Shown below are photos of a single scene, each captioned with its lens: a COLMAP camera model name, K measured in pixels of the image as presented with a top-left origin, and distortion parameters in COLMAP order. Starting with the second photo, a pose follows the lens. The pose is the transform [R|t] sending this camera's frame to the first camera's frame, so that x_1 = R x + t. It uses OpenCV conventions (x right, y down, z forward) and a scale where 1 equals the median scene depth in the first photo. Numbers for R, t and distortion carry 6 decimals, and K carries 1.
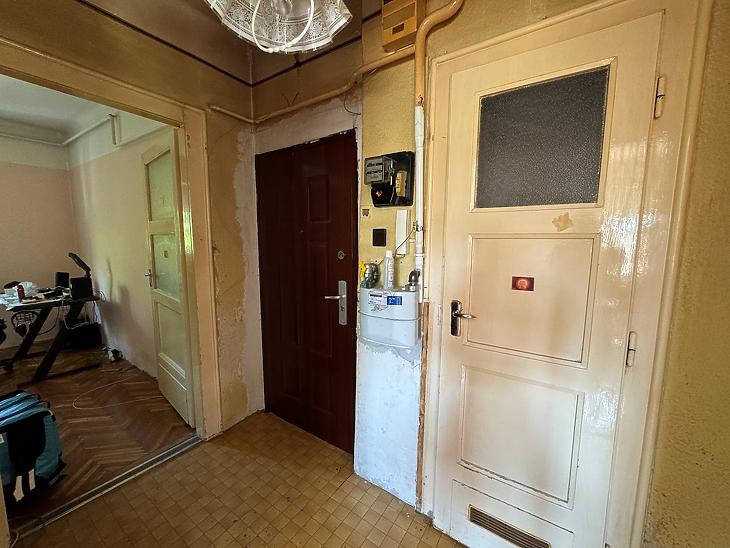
lens RADIAL K [[291.2, 0, 363.7], [0, 291.2, 274.9], [0, 0, 1]] dist [-0.006196, 0.000770]
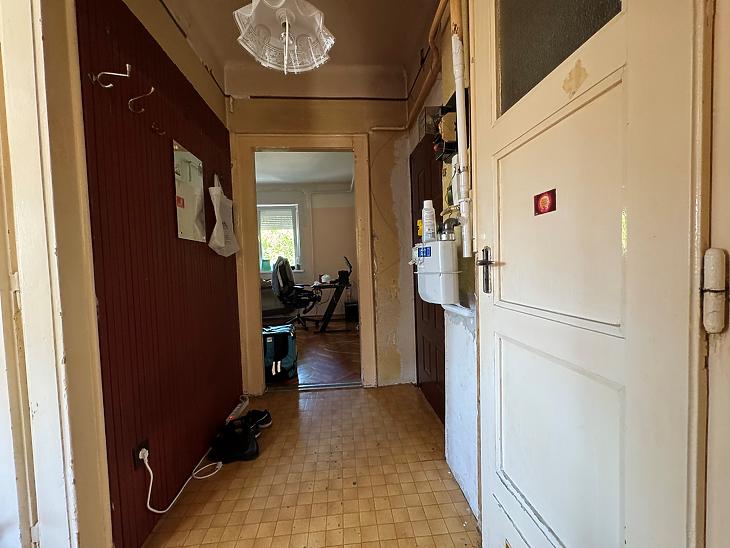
lens RADIAL K [[291.2, 0, 364.6], [0, 291.2, 275.3], [0, 0, 1]] dist [-0.006196, 0.000770]
pose [[0.629509, -0.001201, -0.776993, 0.486489], [-0.048654, 0.997975, -0.040961, 0.144233], [0.775469, 0.063589, 0.628176, 0.182230]]
